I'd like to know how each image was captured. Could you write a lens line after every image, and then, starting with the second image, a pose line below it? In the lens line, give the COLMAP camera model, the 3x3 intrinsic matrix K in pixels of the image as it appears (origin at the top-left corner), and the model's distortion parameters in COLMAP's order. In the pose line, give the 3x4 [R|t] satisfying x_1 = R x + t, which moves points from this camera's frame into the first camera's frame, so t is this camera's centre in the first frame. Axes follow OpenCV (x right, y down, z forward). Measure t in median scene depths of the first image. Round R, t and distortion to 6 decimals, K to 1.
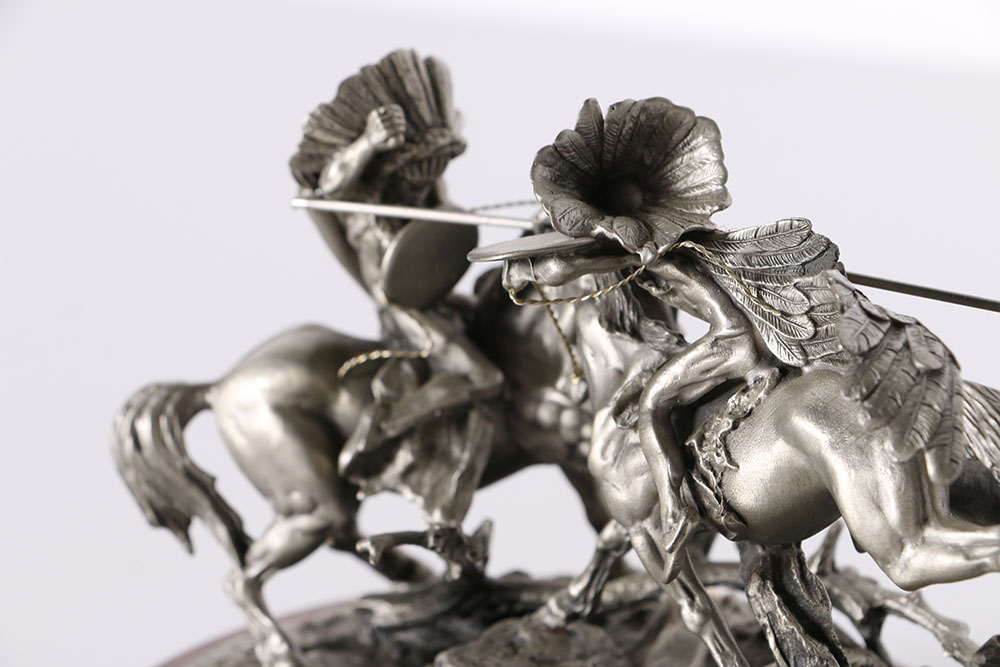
lens RADIAL K [[3847.3, 0, 501.2], [0, 3847.3, 338.9], [0, 0, 1]] dist [0.624054, 0.000000]
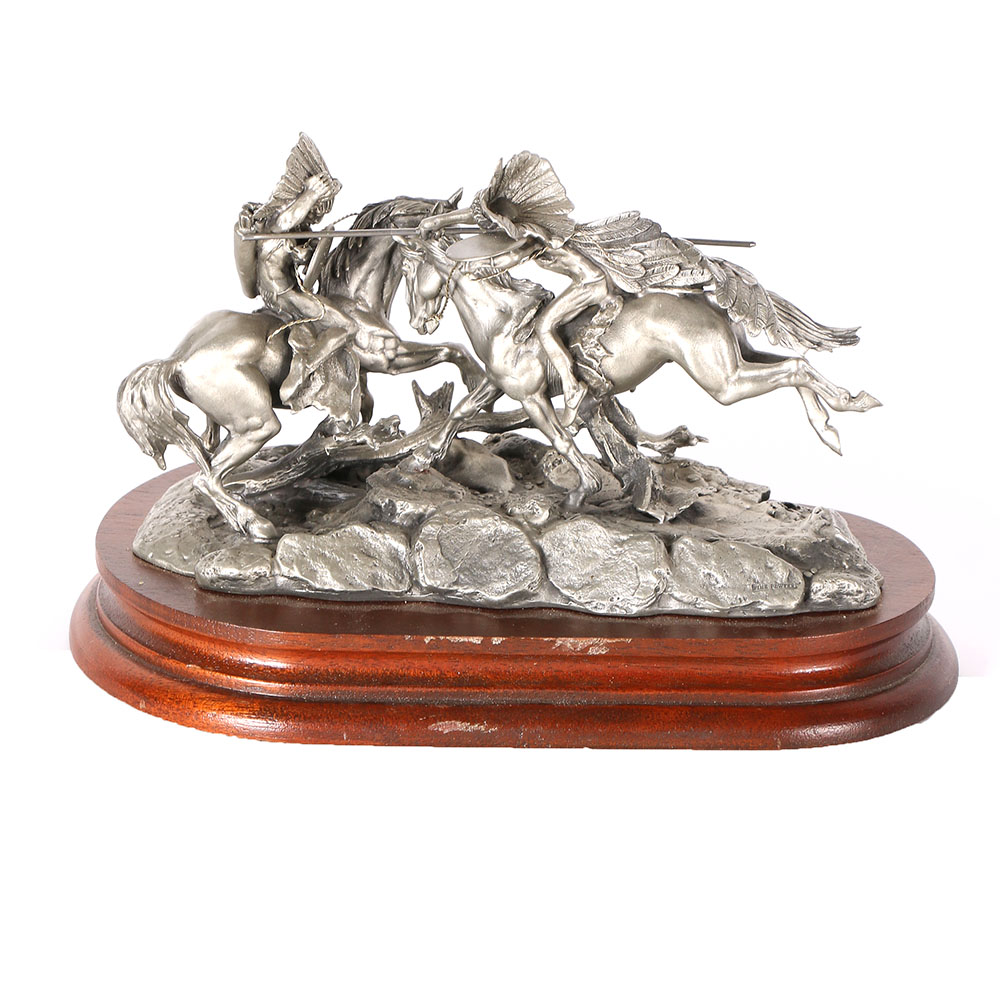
lens RADIAL K [[5601.8, 0, 497.5], [0, 5601.8, 502.3], [0, 0, 1]] dist [0.402239, 0.000000]
pose [[0.803437, -0.175475, 0.568945, -1.409048], [0.121916, 0.983822, 0.131267, -0.236189], [-0.582774, -0.036101, 0.811832, -1.024470]]
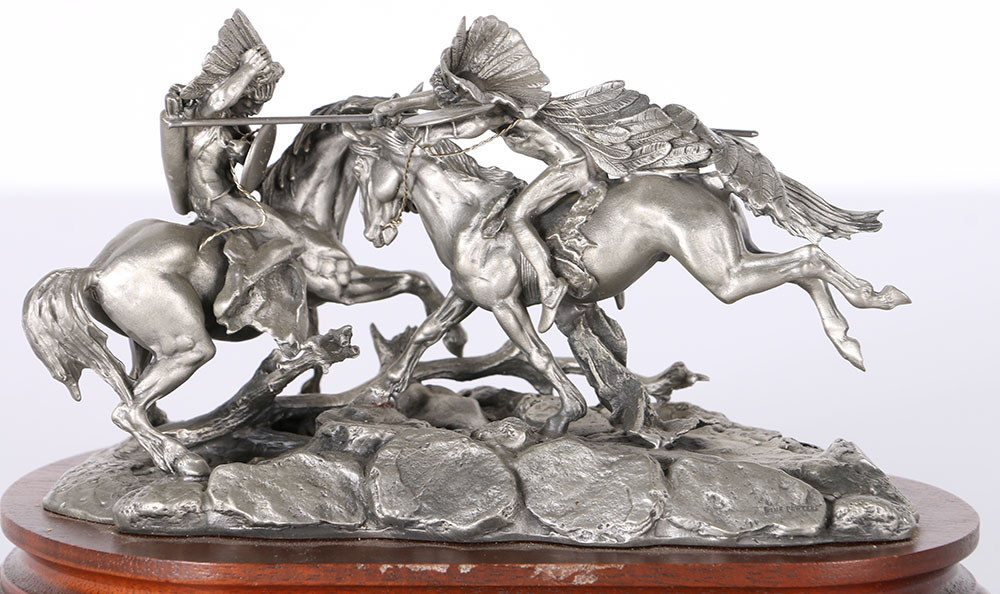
lens RADIAL K [[4662.3, 0, 504.5], [0, 4662.3, 255.2], [0, 0, 1]] dist [0.857696, 0.000000]
pose [[0.804222, -0.069637, 0.590235, -1.028647], [0.135276, 0.988493, -0.067696, 0.152713], [-0.578729, 0.134287, 0.804388, -0.454489]]
